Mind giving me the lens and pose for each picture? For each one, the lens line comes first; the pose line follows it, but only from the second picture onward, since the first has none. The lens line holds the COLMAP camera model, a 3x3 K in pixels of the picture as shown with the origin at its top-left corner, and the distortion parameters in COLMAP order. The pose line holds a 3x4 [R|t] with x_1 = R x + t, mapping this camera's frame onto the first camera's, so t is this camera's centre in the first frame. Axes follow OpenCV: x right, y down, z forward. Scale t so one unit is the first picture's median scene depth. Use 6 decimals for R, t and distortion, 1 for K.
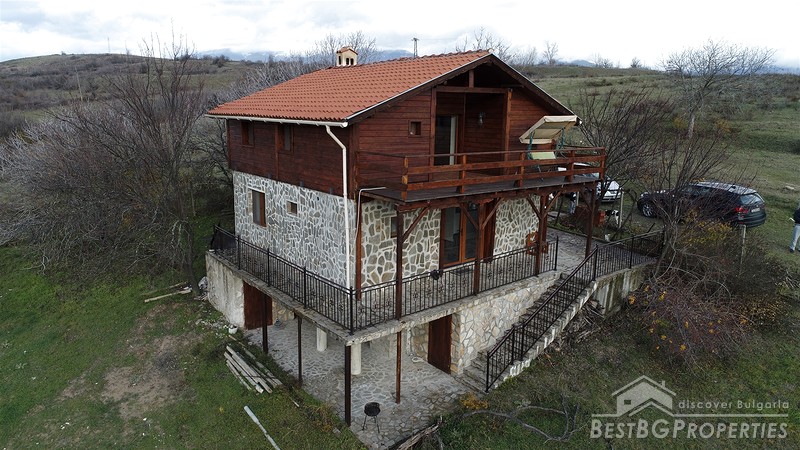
lens RADIAL K [[536.9, 0, 398.6], [0, 536.9, 225.4], [0, 0, 1]] dist [0.002310, -0.001937]
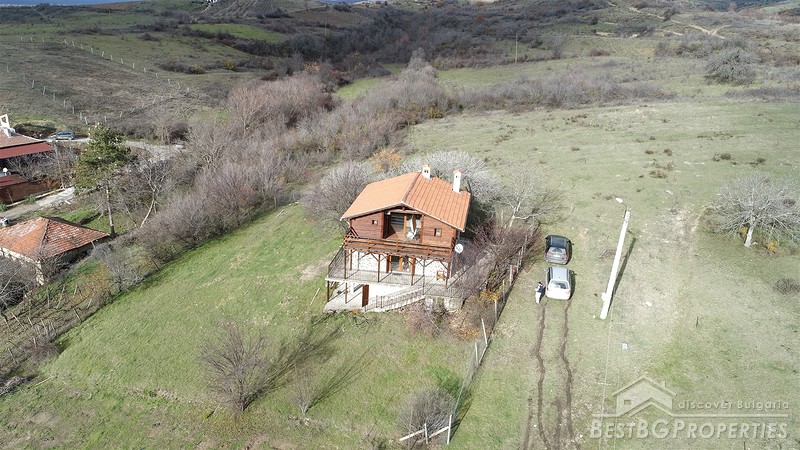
lens RADIAL K [[536.9, 0, 398.3], [0, 536.9, 227.2], [0, 0, 1]] dist [0.002310, -0.001937]
pose [[0.674507, 0.285278, -0.680923, 1.995396], [-0.190544, 0.958346, 0.212758, -0.753084], [0.713255, -0.013761, 0.700769, -0.912883]]
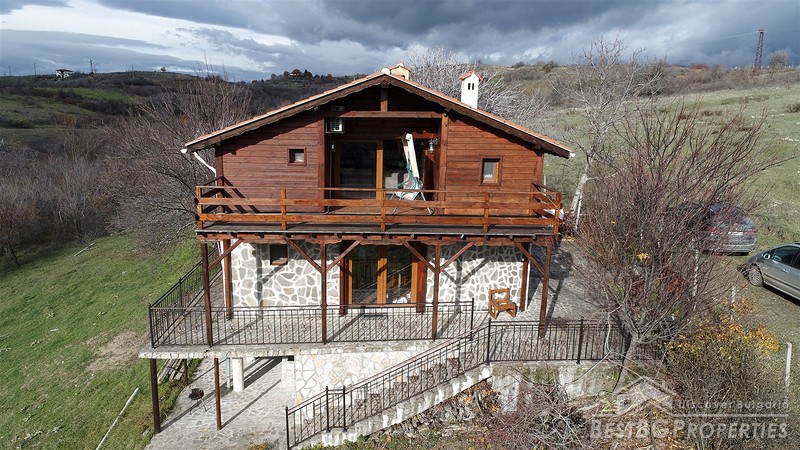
lens RADIAL K [[536.9, 0, 398.2], [0, 536.9, 227.0], [0, 0, 1]] dist [0.002310, -0.001937]
pose [[0.819328, 0.124679, -0.559605, 0.678302], [-0.126948, 0.991292, 0.034990, -0.104076], [0.559094, 0.042372, 0.828021, 0.295840]]
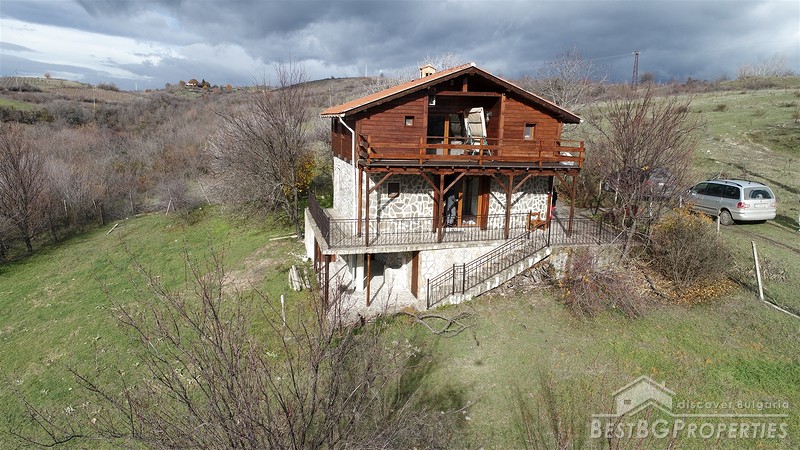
lens RADIAL K [[536.9, 0, 398.3], [0, 536.9, 225.8], [0, 0, 1]] dist [0.002310, -0.001937]
pose [[0.909994, 0.085333, -0.405745, 0.558176], [-0.097744, 0.995162, -0.009924, 0.102896], [0.402935, 0.048691, 0.913932, -0.264375]]
